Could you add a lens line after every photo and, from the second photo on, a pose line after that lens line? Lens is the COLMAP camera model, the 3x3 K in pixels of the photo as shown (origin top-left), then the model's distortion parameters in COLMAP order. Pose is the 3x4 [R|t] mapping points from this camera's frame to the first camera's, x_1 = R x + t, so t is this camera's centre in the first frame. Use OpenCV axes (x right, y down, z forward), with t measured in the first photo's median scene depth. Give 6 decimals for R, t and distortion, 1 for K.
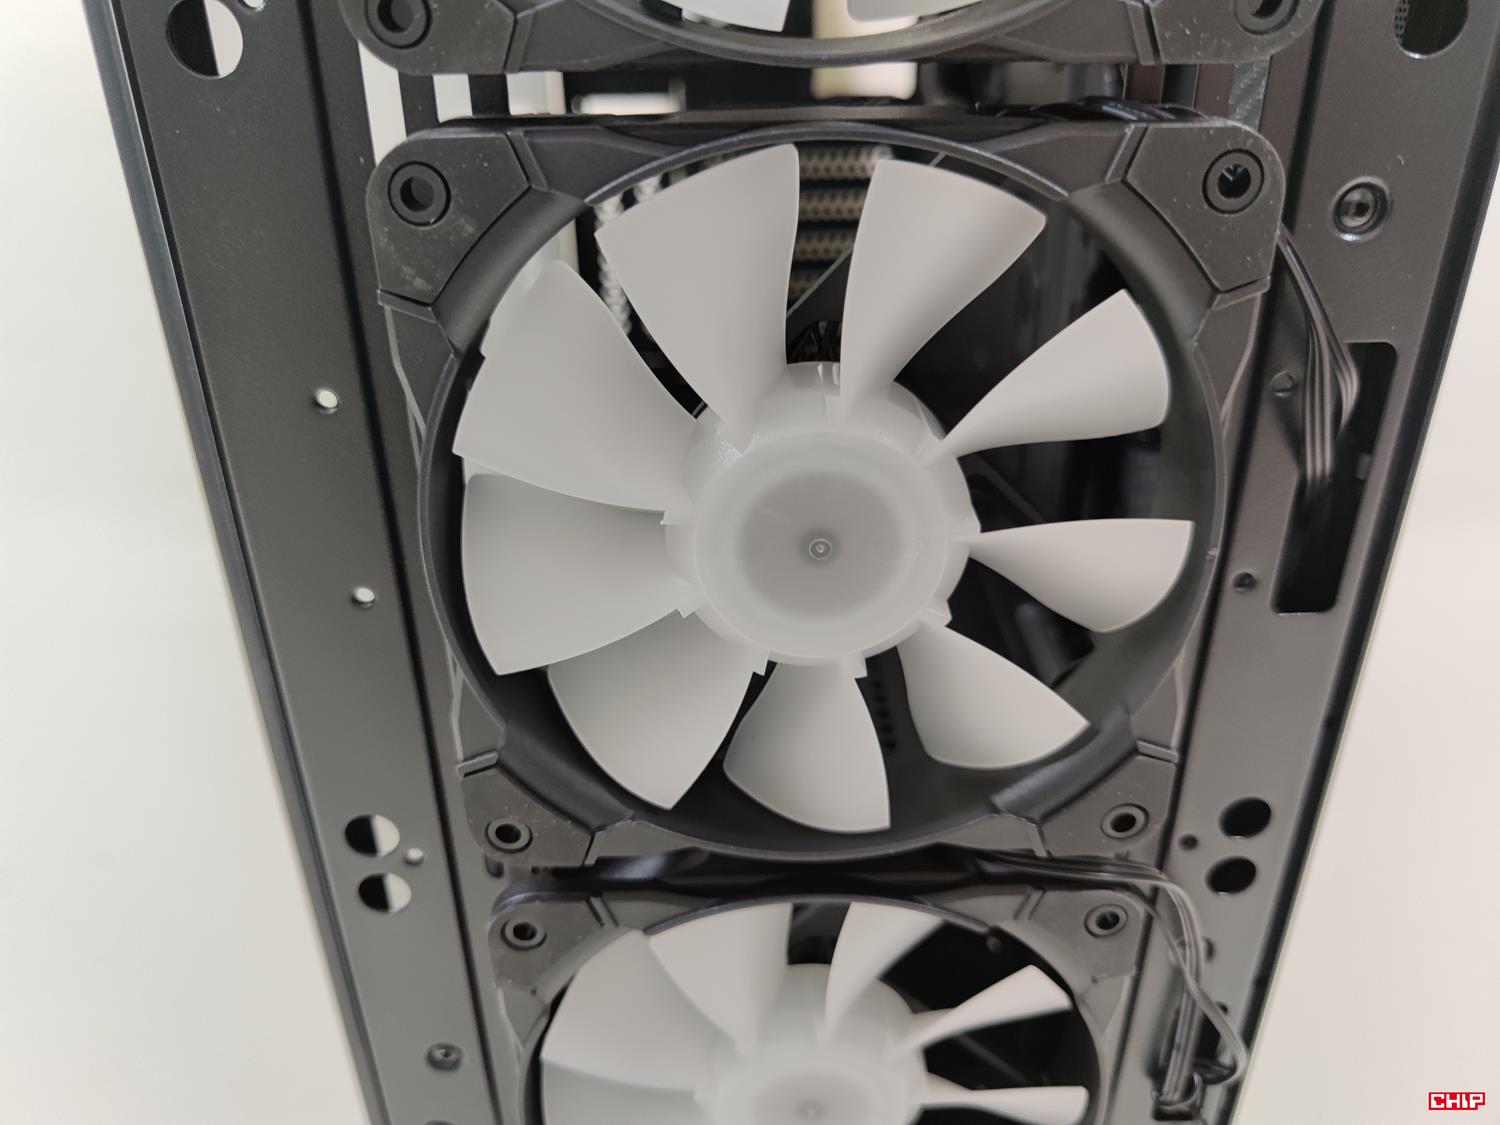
lens RADIAL K [[1112.0, 0, 744.9], [0, 1112.0, 560.2], [0, 0, 1]] dist [-0.005785, -0.053934]
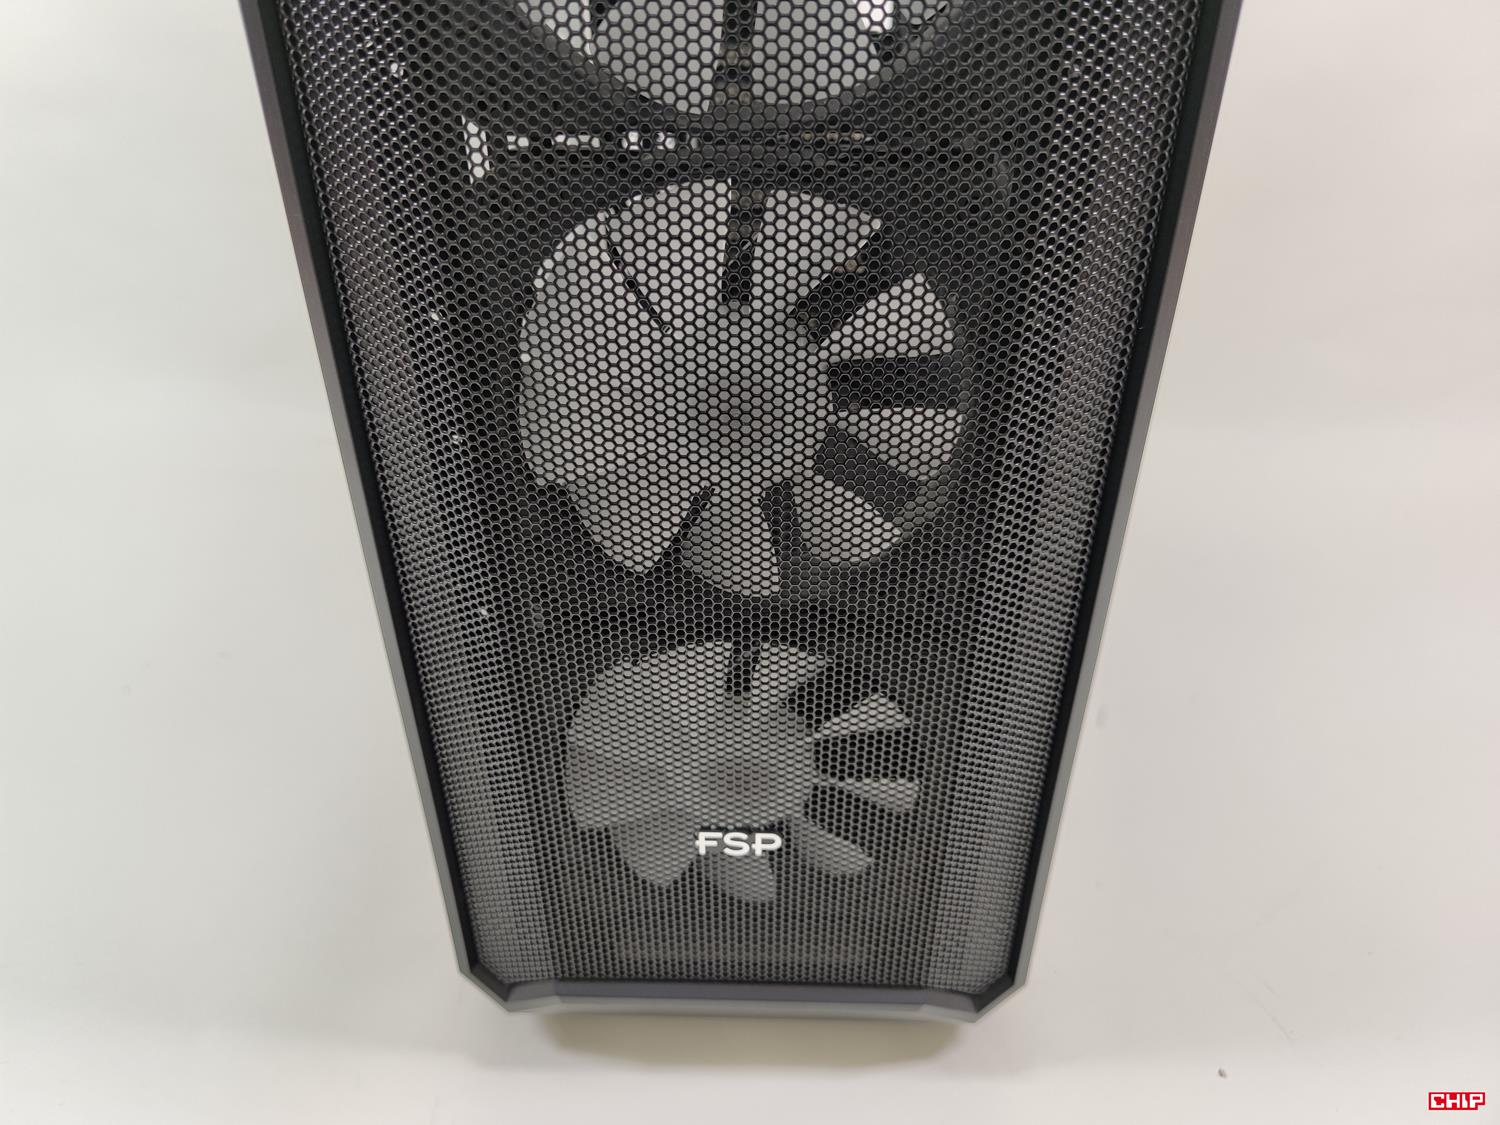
lens RADIAL K [[1112.0, 0, 758.3], [0, 1112.0, 548.2], [0, 0, 1]] dist [-0.005785, -0.053934]
pose [[0.997598, 0.052585, -0.045087, 0.162964], [-0.046390, 0.990574, 0.128882, -0.030849], [0.051439, -0.126481, 0.990634, -0.566589]]
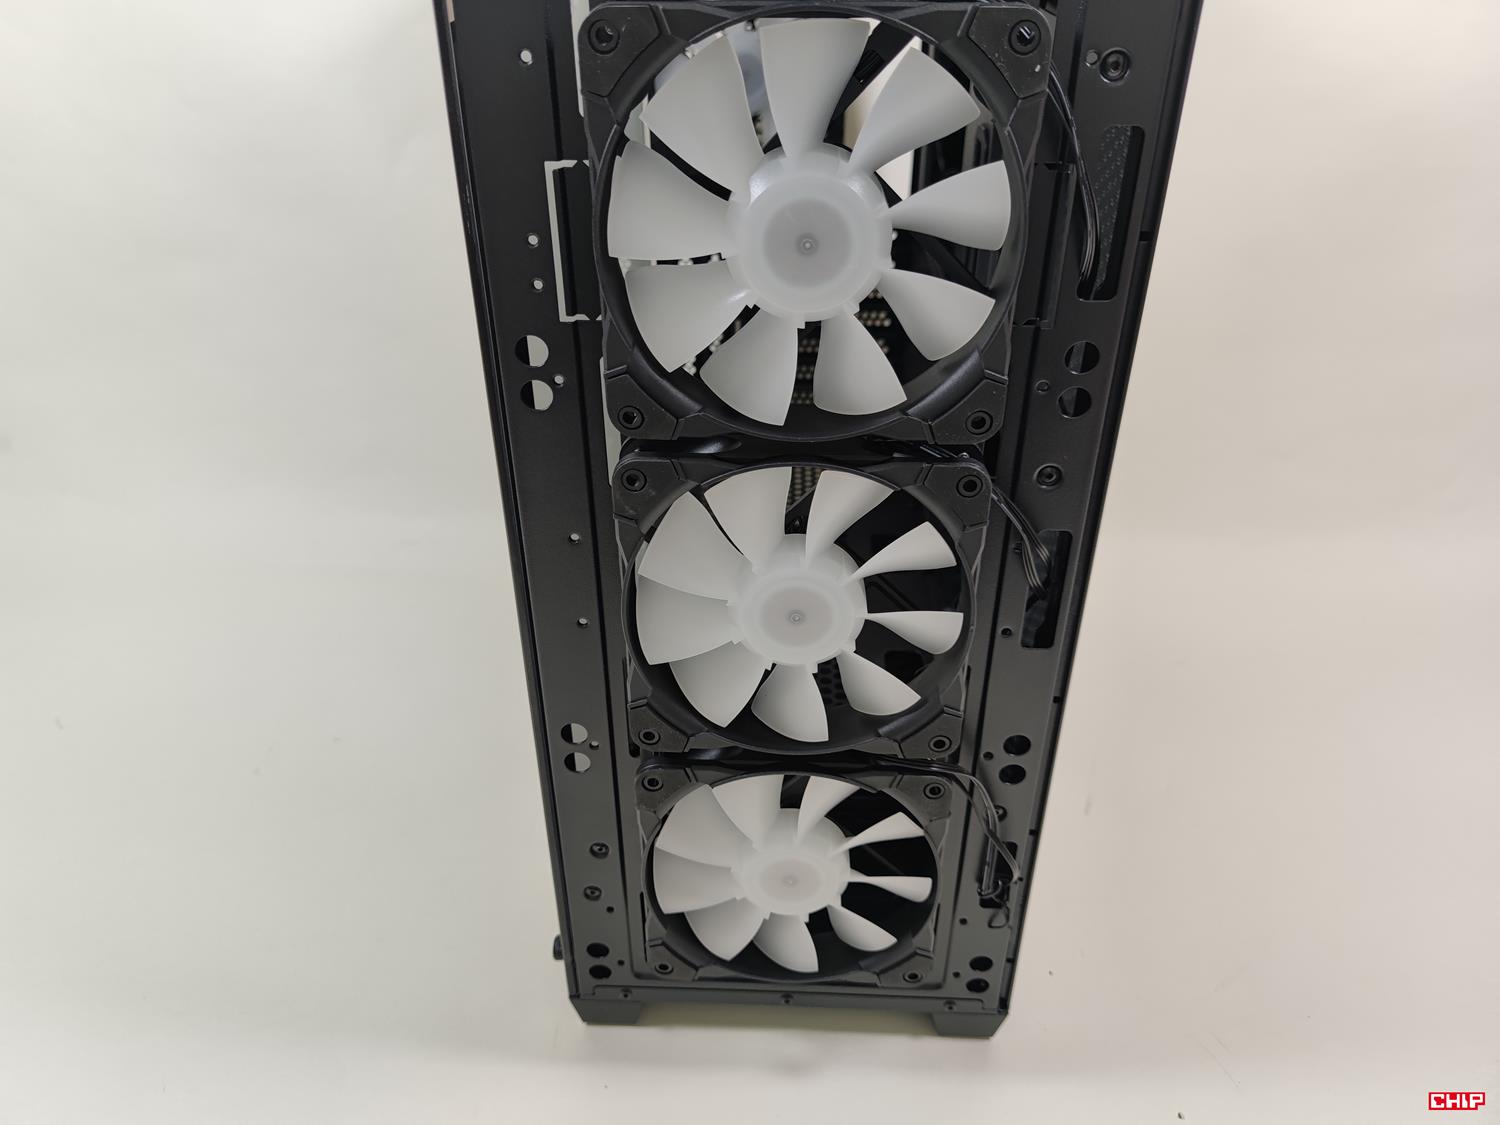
lens RADIAL K [[1112.0, 0, 741.5], [0, 1112.0, 568.7], [0, 0, 1]] dist [-0.005785, -0.053934]
pose [[0.998270, 0.039549, -0.043501, 0.043938], [-0.035480, 0.995251, 0.090646, -0.270218], [0.046880, -0.088946, 0.994933, -1.077595]]
